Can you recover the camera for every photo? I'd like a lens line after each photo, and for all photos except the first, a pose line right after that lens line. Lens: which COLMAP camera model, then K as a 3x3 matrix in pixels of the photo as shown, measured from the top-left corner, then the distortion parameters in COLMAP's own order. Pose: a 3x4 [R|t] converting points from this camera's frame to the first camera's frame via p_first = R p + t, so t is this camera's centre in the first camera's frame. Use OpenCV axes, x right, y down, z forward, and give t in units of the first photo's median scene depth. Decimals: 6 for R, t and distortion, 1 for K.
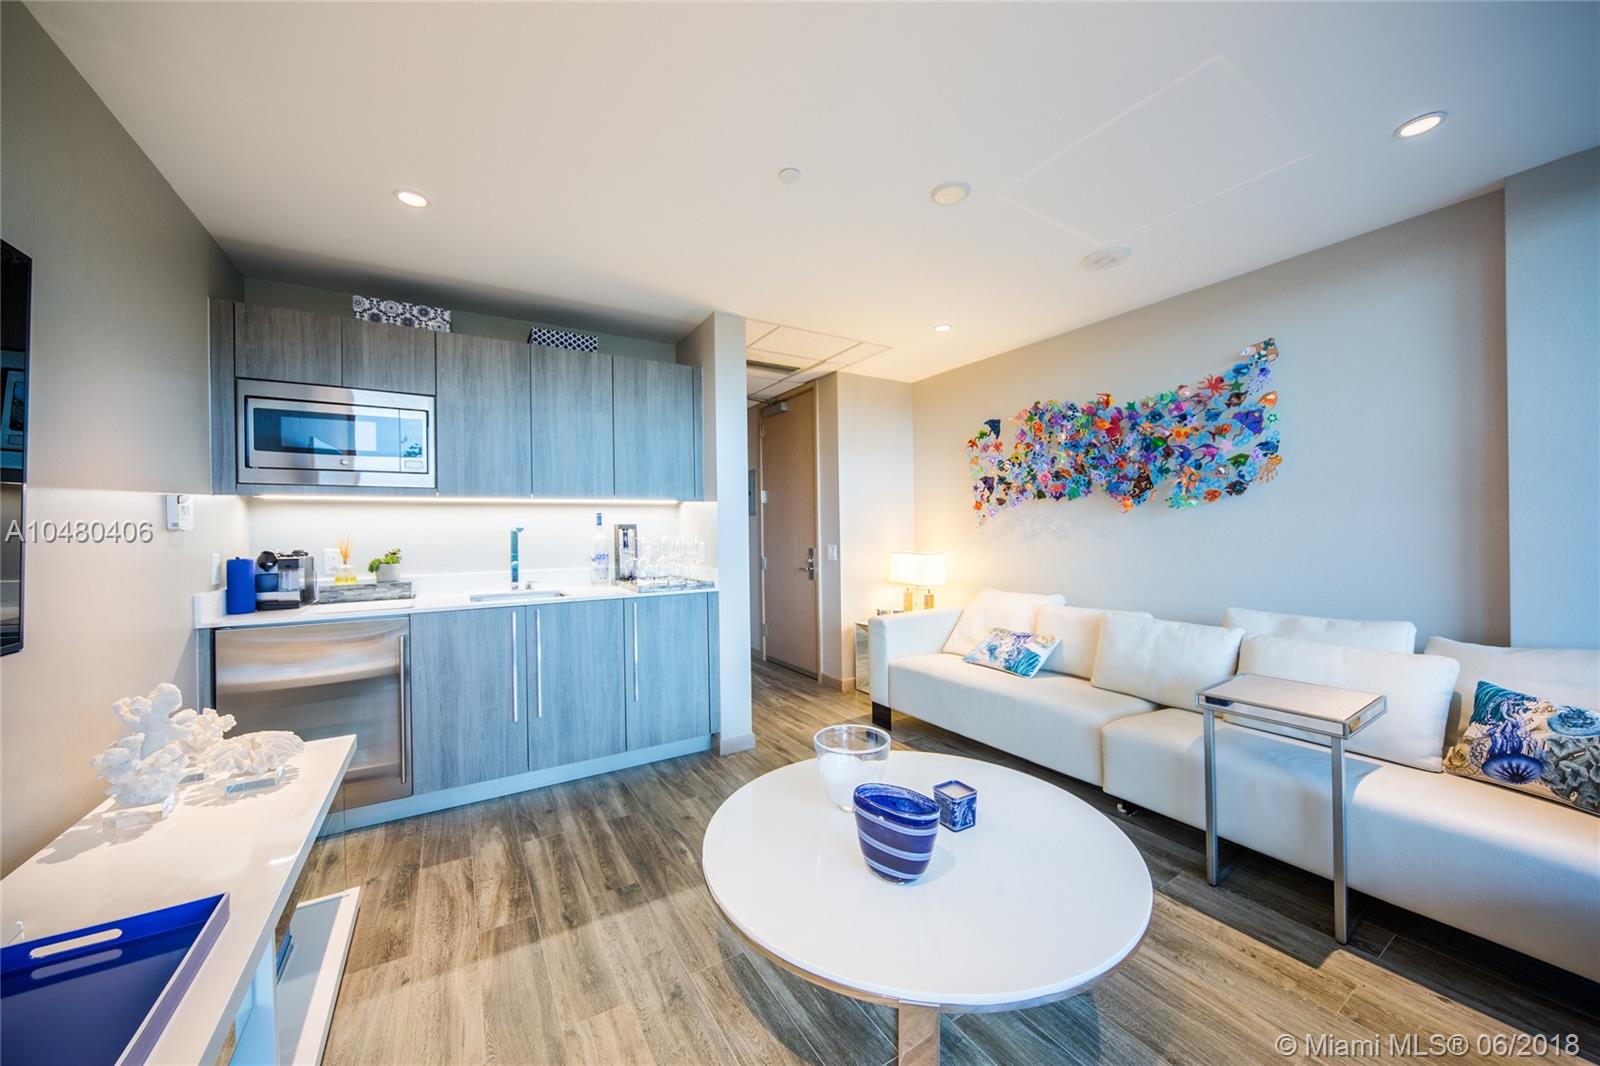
lens RADIAL K [[556.6, 0, 797.2], [0, 556.6, 534.2], [0, 0, 1]] dist [0.003609, 0.000536]
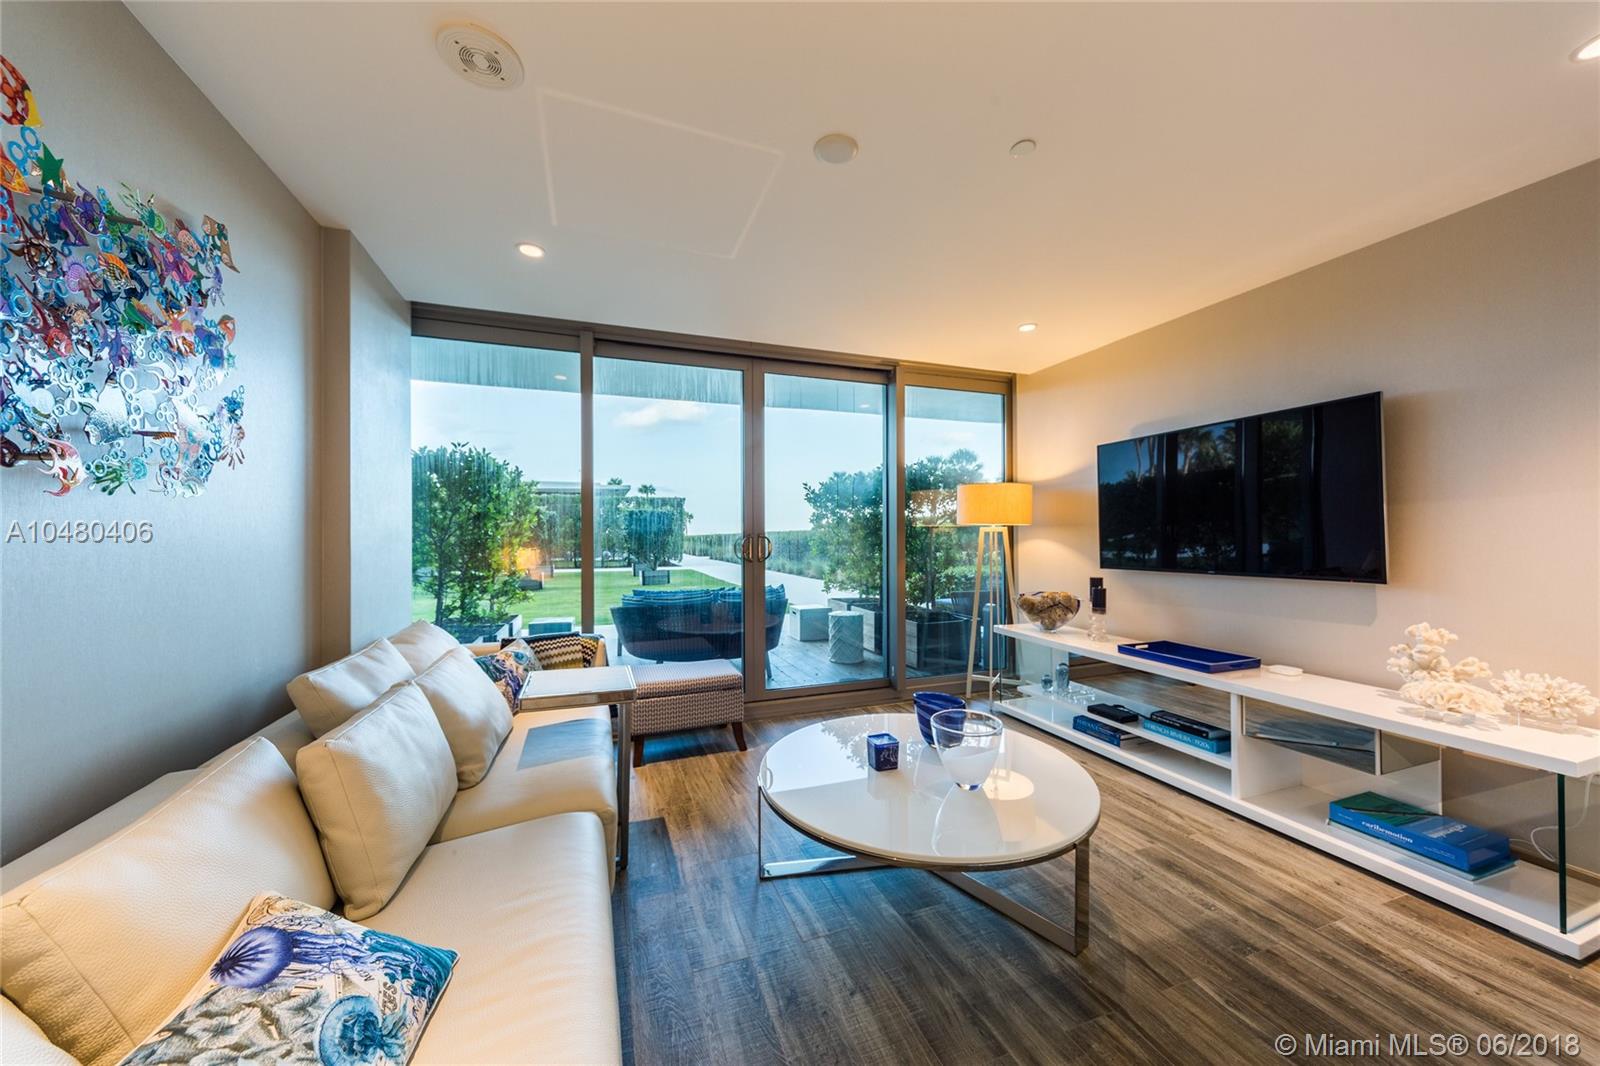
lens RADIAL K [[556.6, 0, 801.5], [0, 556.6, 535.5], [0, 0, 1]] dist [0.003609, 0.000536]
pose [[-0.979232, 0.018765, 0.201871, 0.190023], [0.017297, 0.999810, -0.009036, 0.002717], [-0.202002, -0.005357, -0.979370, 2.166581]]
